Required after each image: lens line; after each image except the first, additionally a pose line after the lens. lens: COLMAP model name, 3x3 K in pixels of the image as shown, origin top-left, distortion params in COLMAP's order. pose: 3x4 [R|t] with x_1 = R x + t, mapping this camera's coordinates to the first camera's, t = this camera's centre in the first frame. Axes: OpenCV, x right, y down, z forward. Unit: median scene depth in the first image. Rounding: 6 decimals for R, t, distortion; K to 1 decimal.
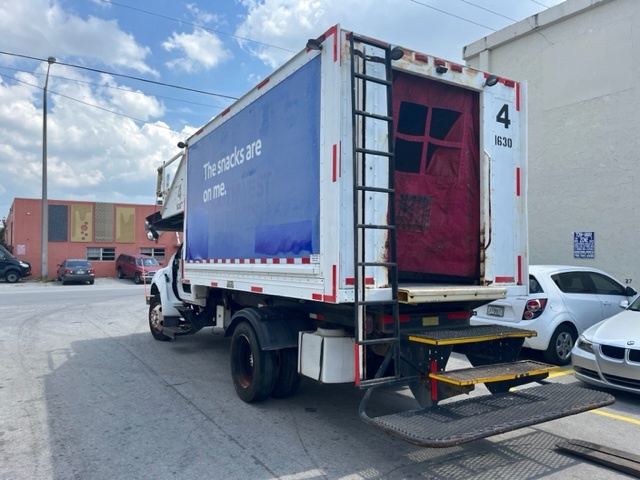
lens RADIAL K [[491.4, 0, 332.2], [0, 491.4, 239.5], [0, 0, 1]] dist [0.036222, -0.064977]
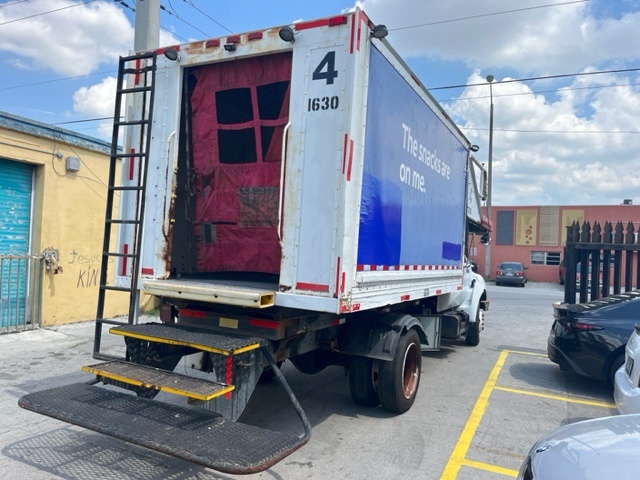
lens RADIAL K [[491.4, 0, 318.8], [0, 491.4, 241.1], [0, 0, 1]] dist [0.036222, -0.064977]
pose [[0.523659, 0.004412, -0.851917, 0.990799], [-0.010954, 0.999939, -0.001554, 0.011559], [0.851858, 0.010145, 0.523675, 0.610401]]
